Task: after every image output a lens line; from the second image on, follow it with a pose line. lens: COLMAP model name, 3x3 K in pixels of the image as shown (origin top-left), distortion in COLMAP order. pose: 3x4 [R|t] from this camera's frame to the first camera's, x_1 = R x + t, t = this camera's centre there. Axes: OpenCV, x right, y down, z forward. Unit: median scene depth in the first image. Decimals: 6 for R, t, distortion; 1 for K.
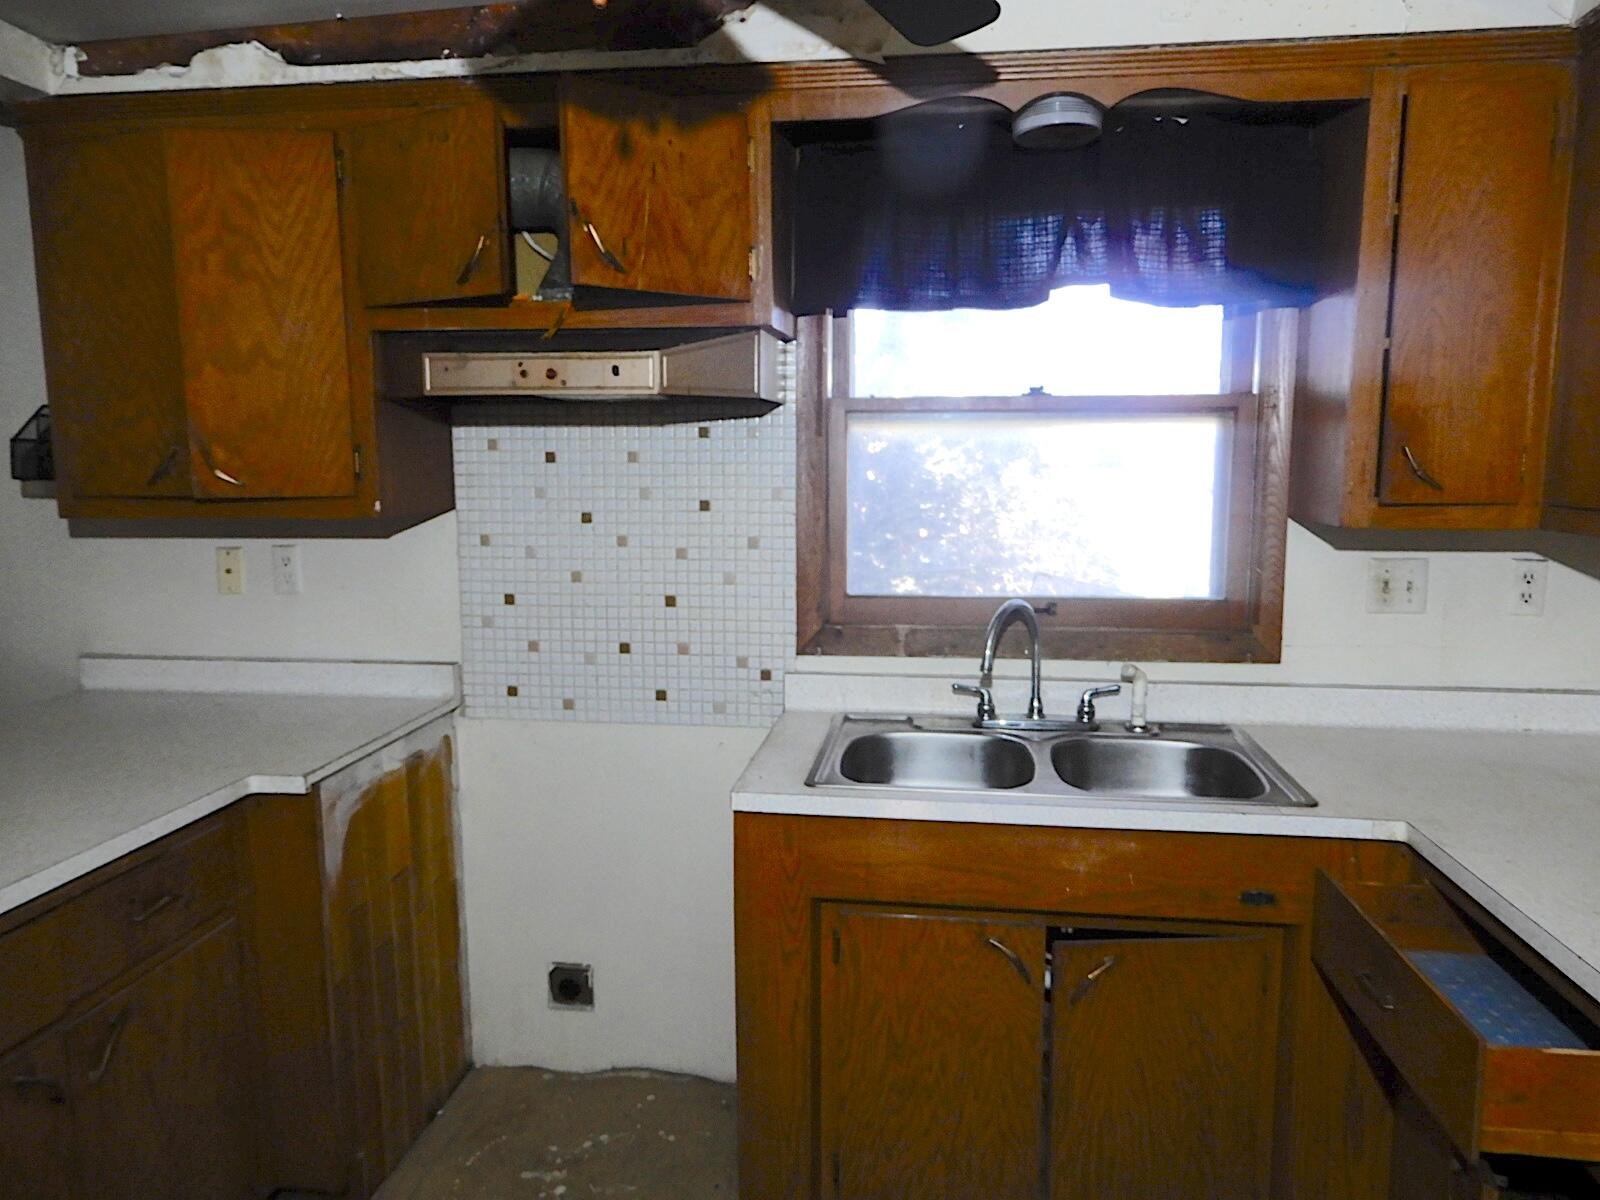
lens RADIAL K [[1141.8, 0, 800.0], [0, 1141.8, 600.0], [0, 0, 1]] dist [0.007561, -0.000084]
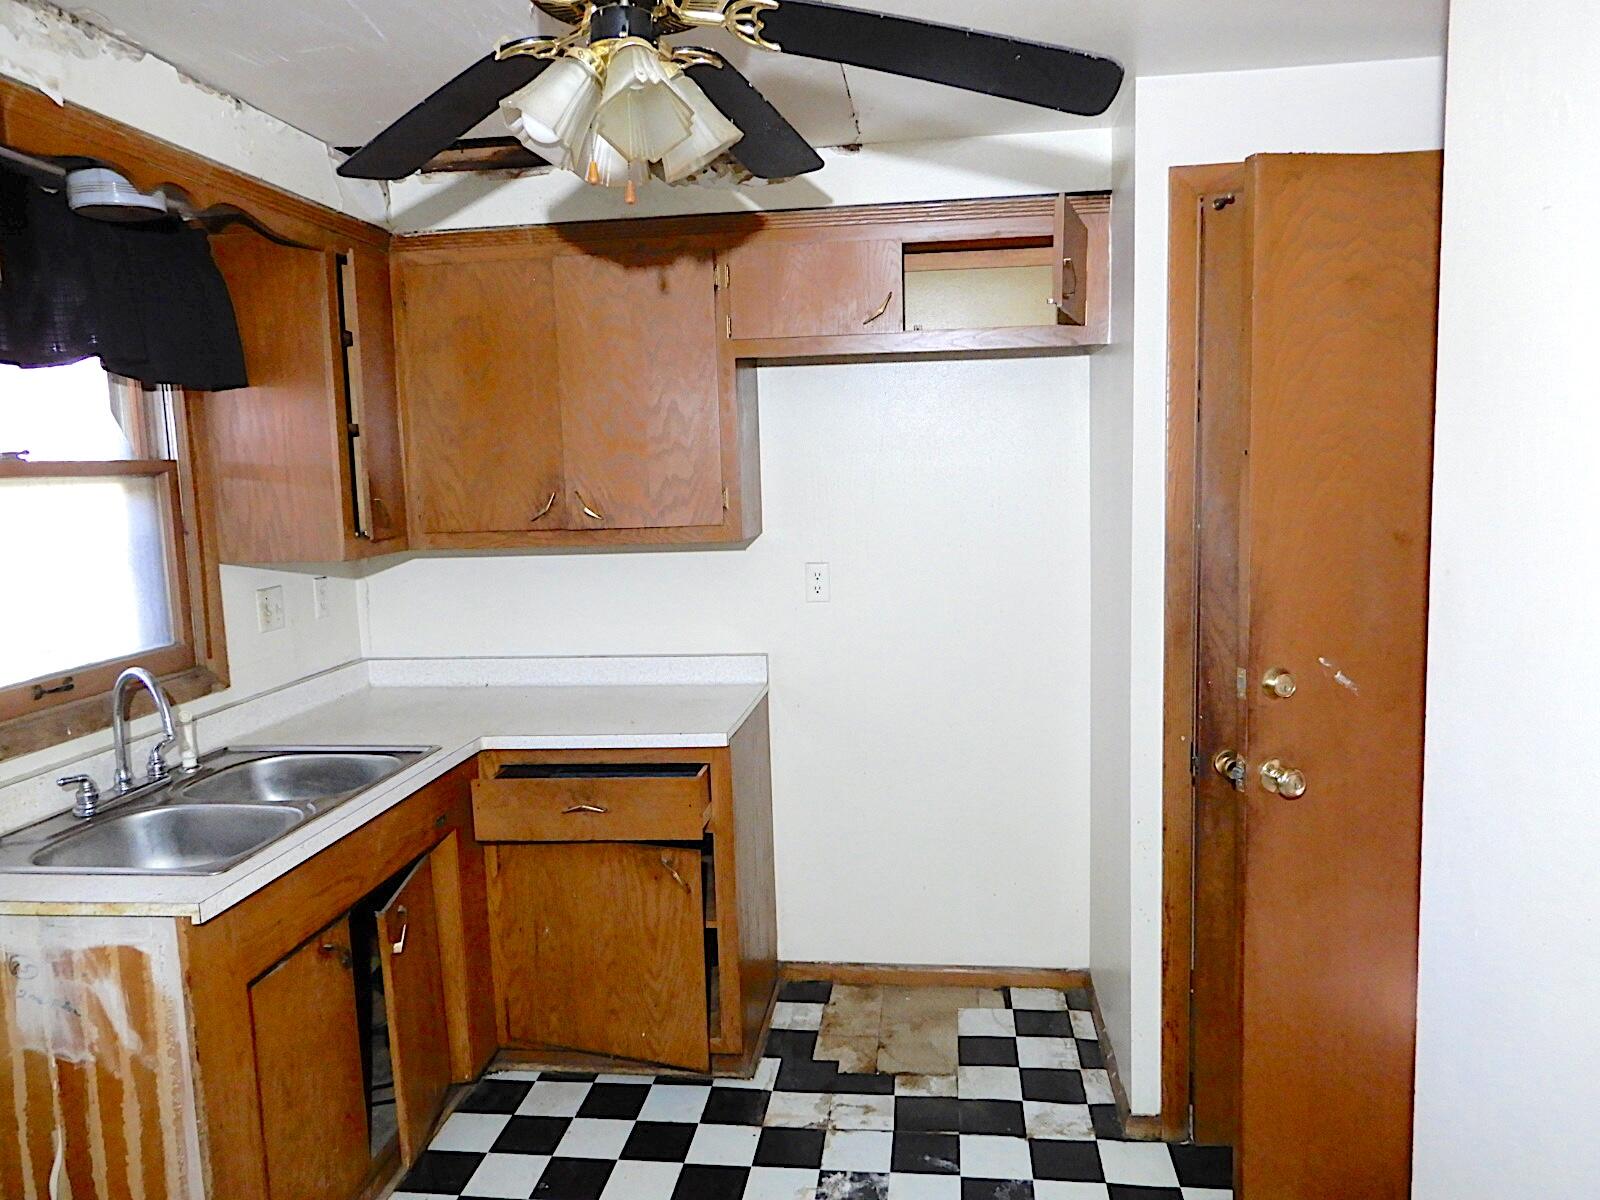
lens RADIAL K [[1141.8, 0, 800.0], [0, 1141.8, 600.0], [0, 0, 1]] dist [0.007561, -0.000084]
pose [[-0.007934, -0.116736, 0.993131, -0.750265], [0.163479, 0.979649, 0.116457, -0.074258], [-0.986515, 0.163280, 0.011312, 0.391471]]
